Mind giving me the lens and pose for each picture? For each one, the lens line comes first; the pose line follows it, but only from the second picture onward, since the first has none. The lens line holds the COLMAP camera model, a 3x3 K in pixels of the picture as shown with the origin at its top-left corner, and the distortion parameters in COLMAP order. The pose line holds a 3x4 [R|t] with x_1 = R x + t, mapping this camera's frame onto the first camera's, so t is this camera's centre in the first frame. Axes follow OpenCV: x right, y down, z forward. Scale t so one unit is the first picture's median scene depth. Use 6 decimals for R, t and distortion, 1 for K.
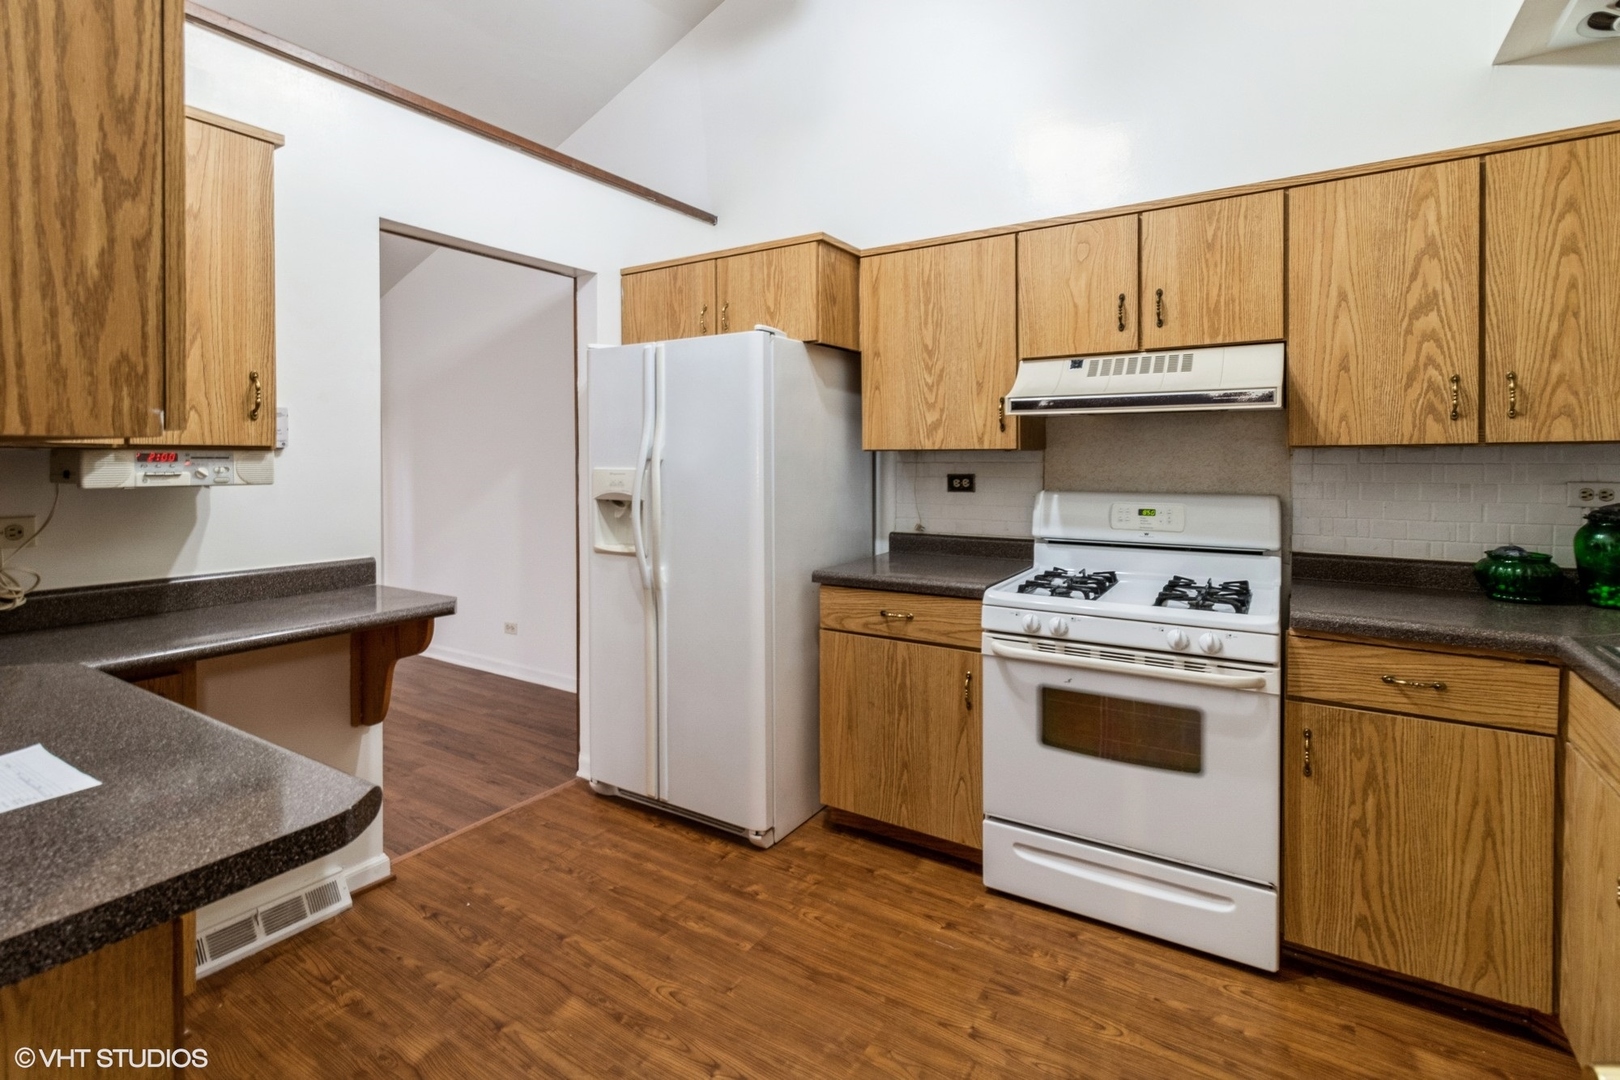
lens RADIAL K [[771.2, 0, 815.7], [0, 771.2, 457.7], [0, 0, 1]] dist [-0.004642, -0.000165]
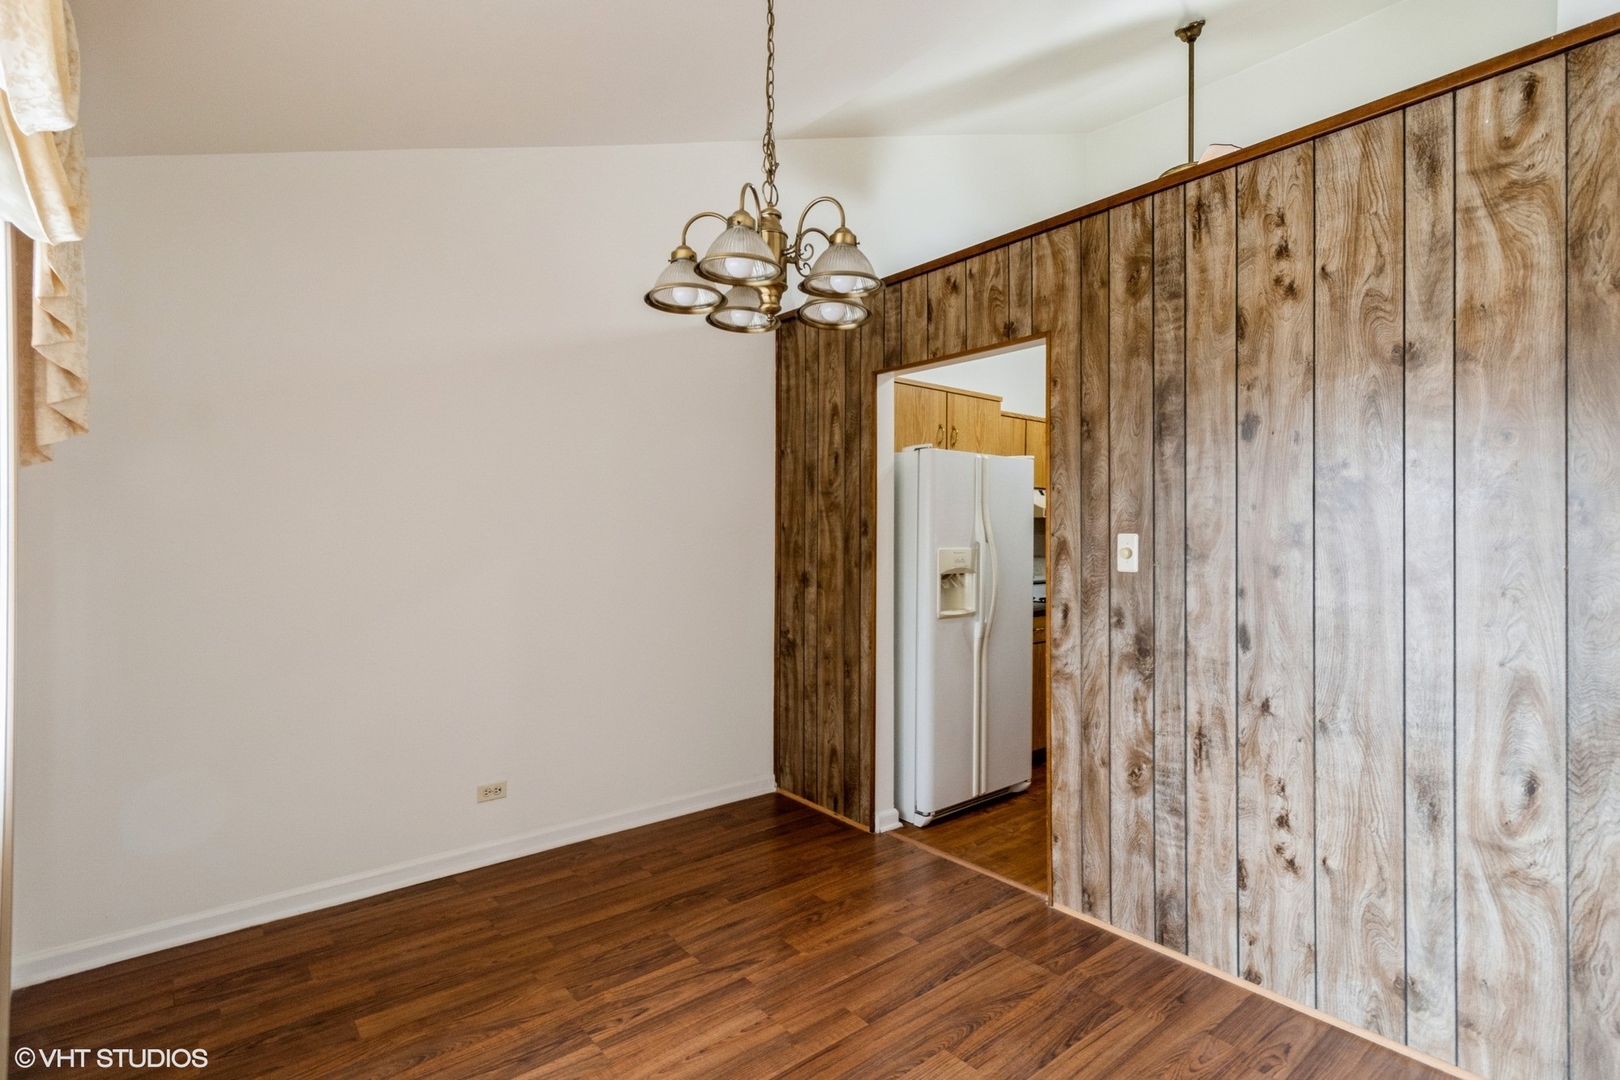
lens RADIAL K [[771.2, 0, 805.9], [0, 771.2, 544.0], [0, 0, 1]] dist [-0.004642, -0.000165]
pose [[0.306911, -0.004480, 0.951728, -1.292689], [-0.005326, 0.999965, 0.006425, -0.002459], [-0.951723, -0.007041, 0.306876, 0.722031]]
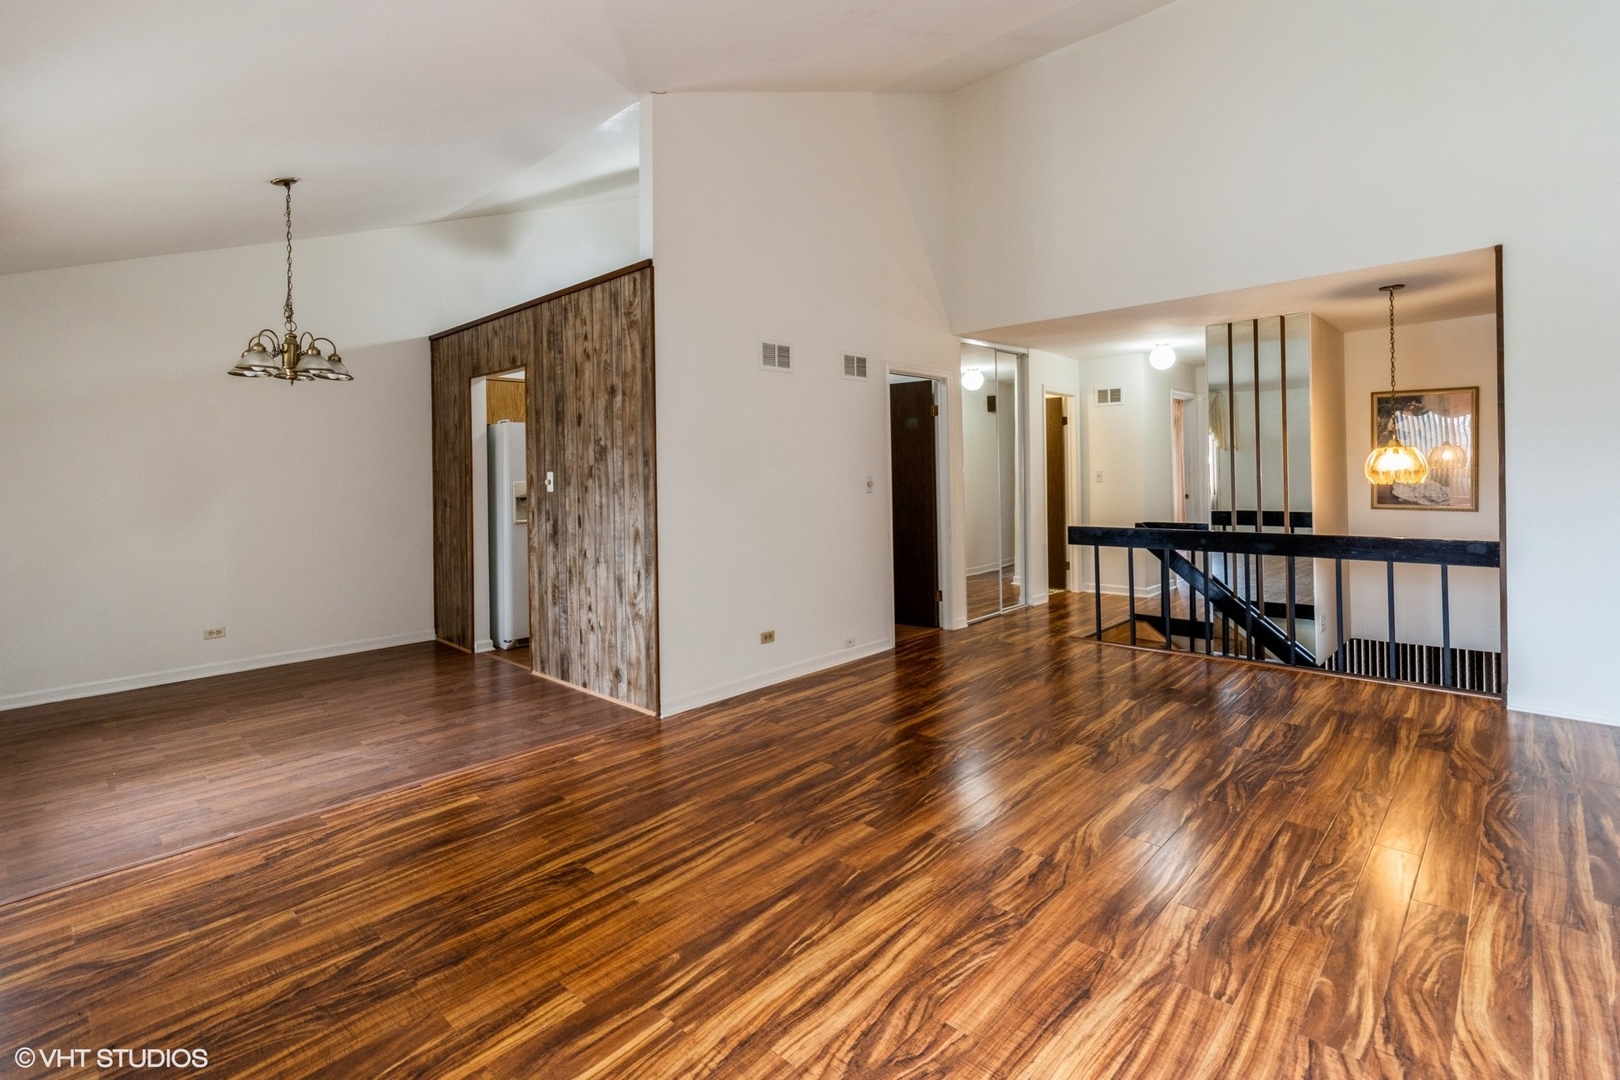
lens RADIAL K [[771.2, 0, 824.7], [0, 771.2, 472.6], [0, 0, 1]] dist [-0.004642, -0.000165]
pose [[0.184000, -0.003177, 0.982921, -1.817418], [0.018913, 0.999821, -0.000309, 0.001742], [-0.982744, 0.018647, 0.184027, -0.123612]]
